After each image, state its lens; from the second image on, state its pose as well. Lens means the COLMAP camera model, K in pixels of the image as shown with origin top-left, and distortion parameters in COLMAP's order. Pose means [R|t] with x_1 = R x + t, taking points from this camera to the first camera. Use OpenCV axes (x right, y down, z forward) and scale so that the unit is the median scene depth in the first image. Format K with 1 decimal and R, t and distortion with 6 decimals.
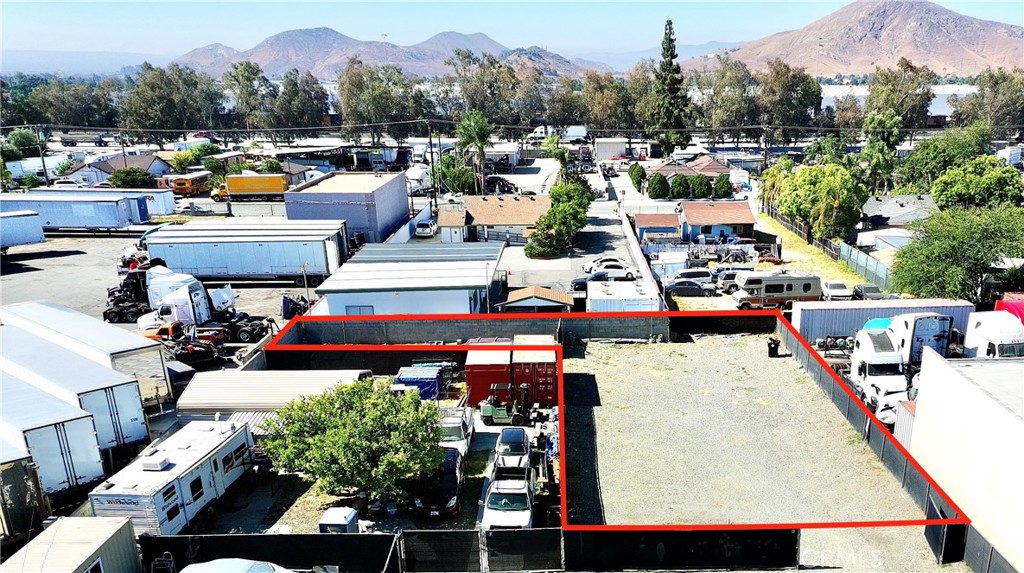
lens RADIAL K [[936.7, 0, 636.7], [0, 936.7, 458.1], [0, 0, 1]] dist [0.039916, 0.000000]
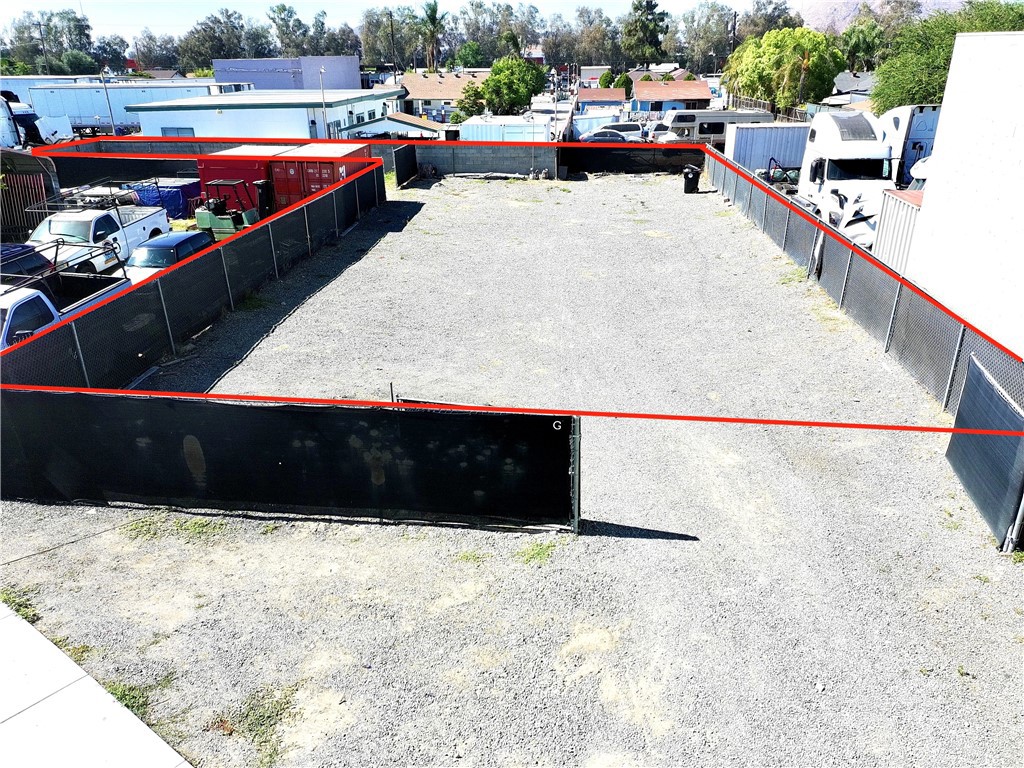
lens RADIAL K [[758.0, 0, 514.9], [0, 758.0, 387.1], [0, 0, 1]] dist [0.054096, -0.043094]
pose [[0.987624, 0.051490, -0.148146, 0.080268], [-0.048243, 0.998512, 0.025434, 0.024037], [0.149235, -0.017972, 0.988638, 0.302302]]
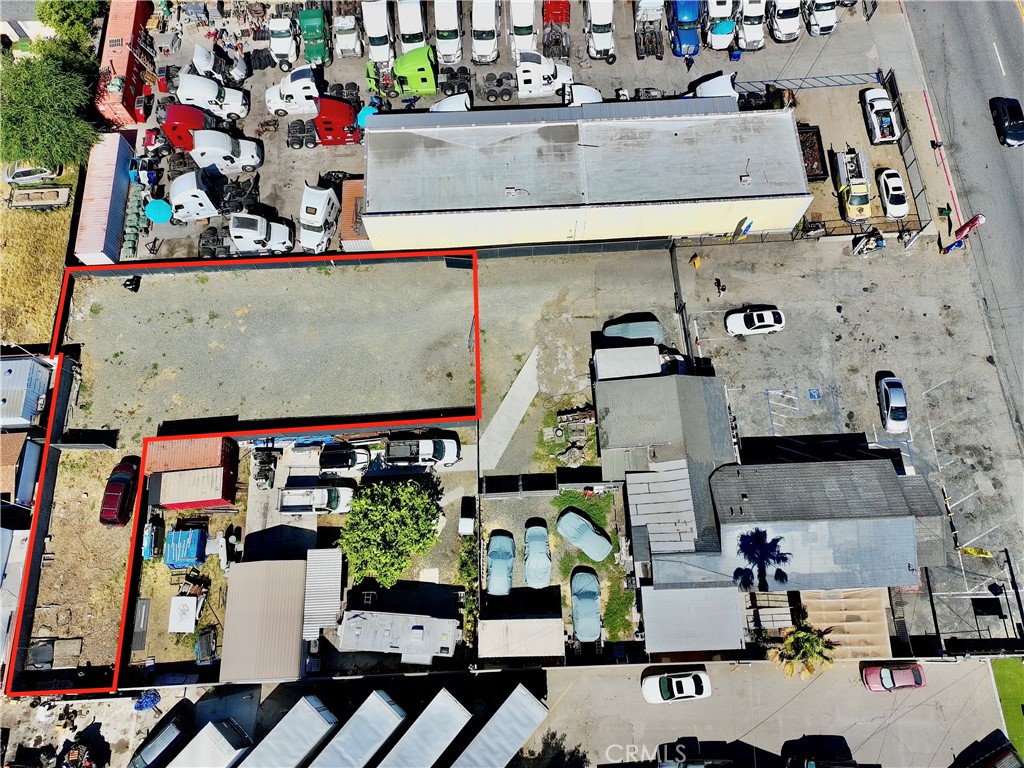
lens RADIAL K [[758.0, 0, 514.5], [0, 758.0, 386.5], [0, 0, 1]] dist [0.054096, -0.043094]
pose [[0.023238, -0.941250, 0.336910, -0.242212], [0.393320, 0.318431, 0.862497, -0.578537], [-0.919108, 0.112471, 0.377612, 0.107241]]
